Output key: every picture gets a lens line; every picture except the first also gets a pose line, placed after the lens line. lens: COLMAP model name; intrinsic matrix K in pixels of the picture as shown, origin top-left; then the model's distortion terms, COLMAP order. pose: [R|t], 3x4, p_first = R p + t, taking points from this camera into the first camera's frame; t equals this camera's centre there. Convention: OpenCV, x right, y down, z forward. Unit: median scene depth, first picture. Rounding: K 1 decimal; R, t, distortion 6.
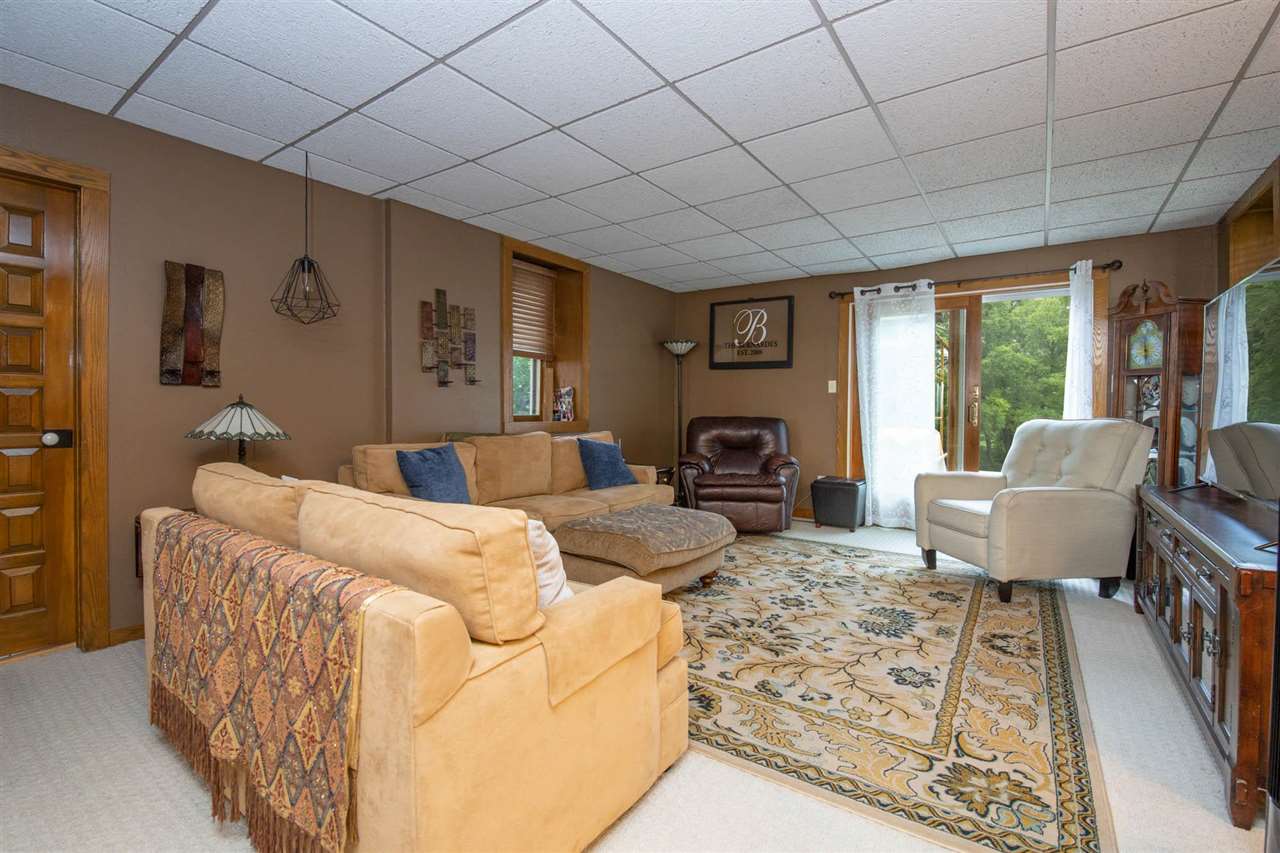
lens RADIAL K [[564.3, 0, 632.0], [0, 564.3, 417.4], [0, 0, 1]] dist [-0.019645, -0.001119]
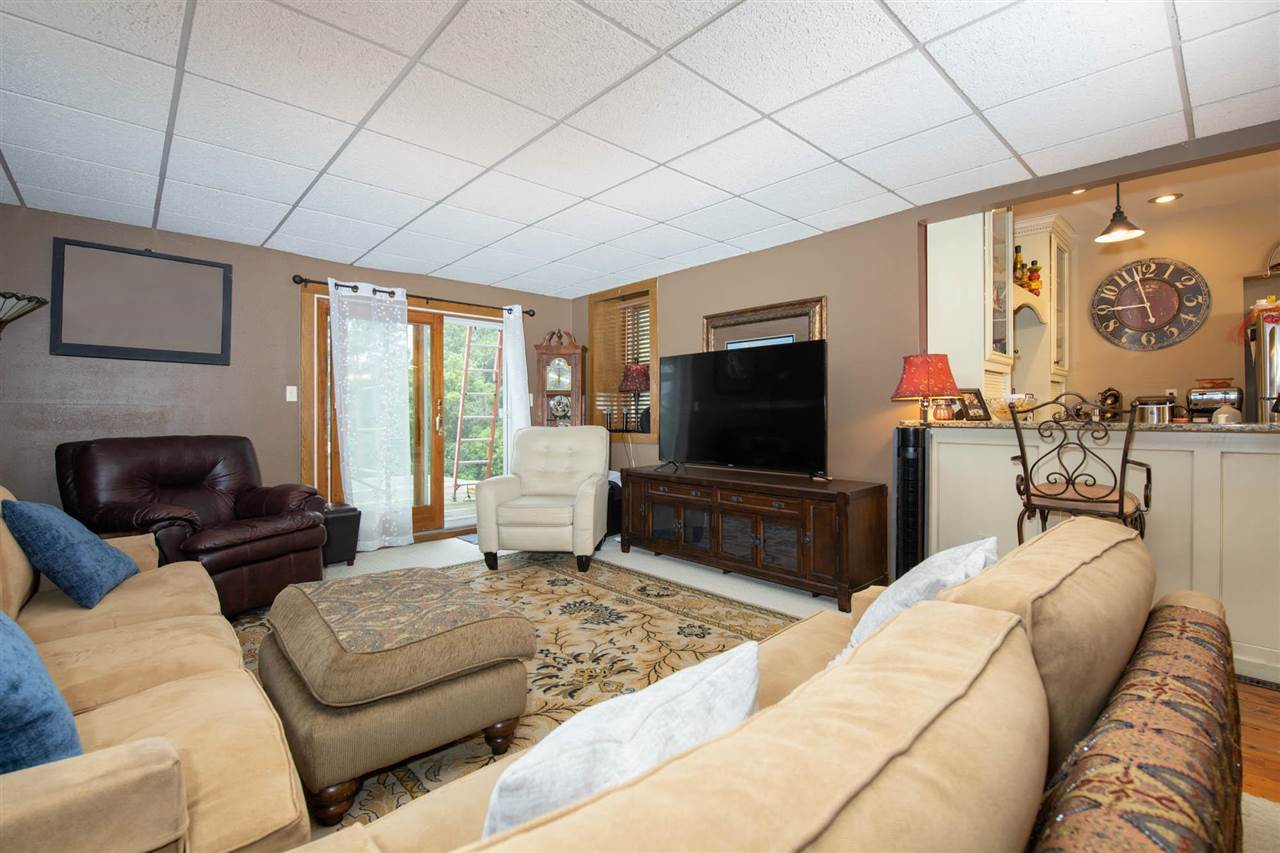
lens RADIAL K [[564.3, 0, 634.7], [0, 564.3, 419.4], [0, 0, 1]] dist [-0.019645, -0.001119]
pose [[0.183085, -0.011650, 0.983028, -0.625217], [0.019533, 0.999776, 0.008210, -0.027895], [-0.982903, 0.017698, 0.183272, 0.701359]]
